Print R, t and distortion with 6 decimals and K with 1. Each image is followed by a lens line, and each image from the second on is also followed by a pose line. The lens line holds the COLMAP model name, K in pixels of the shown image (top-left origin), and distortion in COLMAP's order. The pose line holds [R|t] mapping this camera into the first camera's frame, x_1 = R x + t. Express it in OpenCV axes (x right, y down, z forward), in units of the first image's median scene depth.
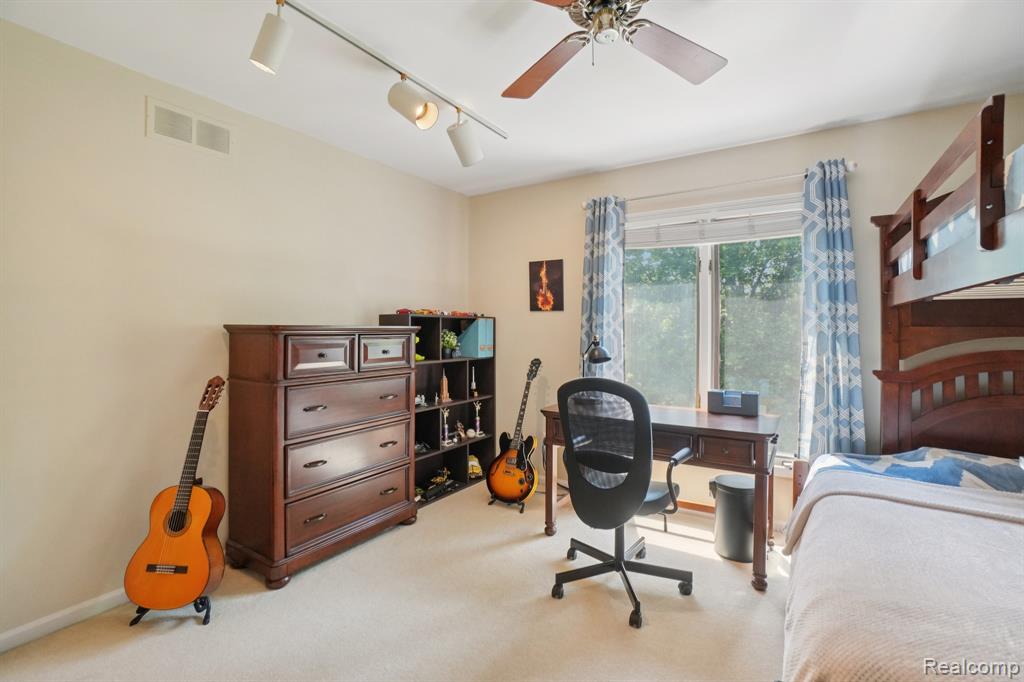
lens RADIAL K [[466.6, 0, 531.4], [0, 466.6, 326.4], [0, 0, 1]] dist [-0.021993, 0.001993]
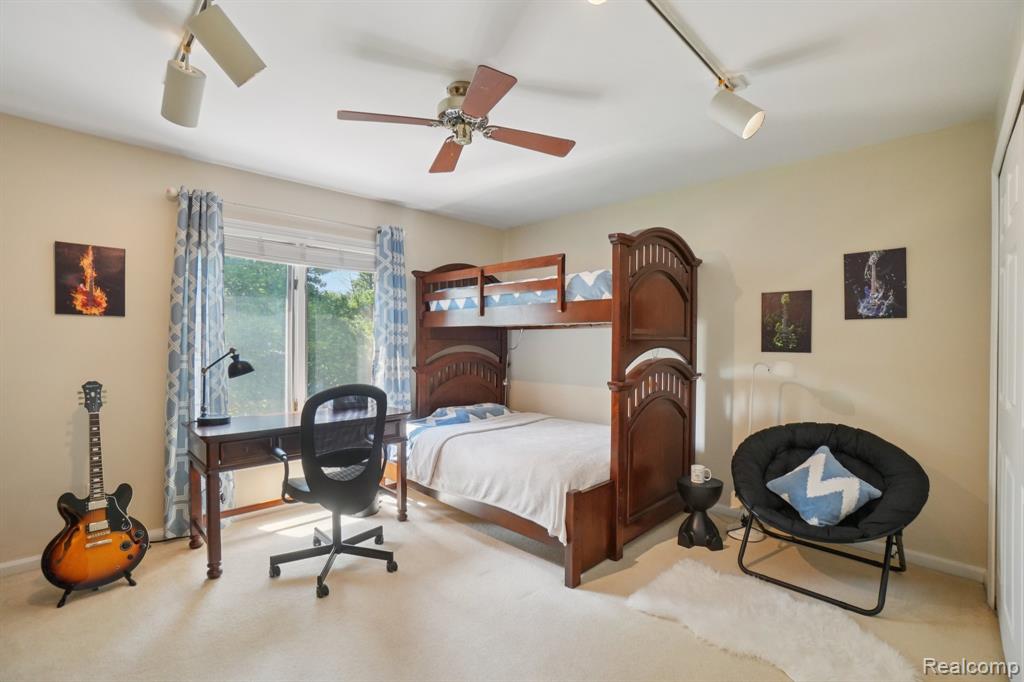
lens RADIAL K [[466.6, 0, 514.6], [0, 466.6, 342.0], [0, 0, 1]] dist [-0.021993, 0.001993]
pose [[0.227077, -0.003592, 0.973870, -0.642284], [-0.009288, 0.999940, 0.005854, -0.002563], [-0.973833, -0.010374, 0.227030, 0.252573]]
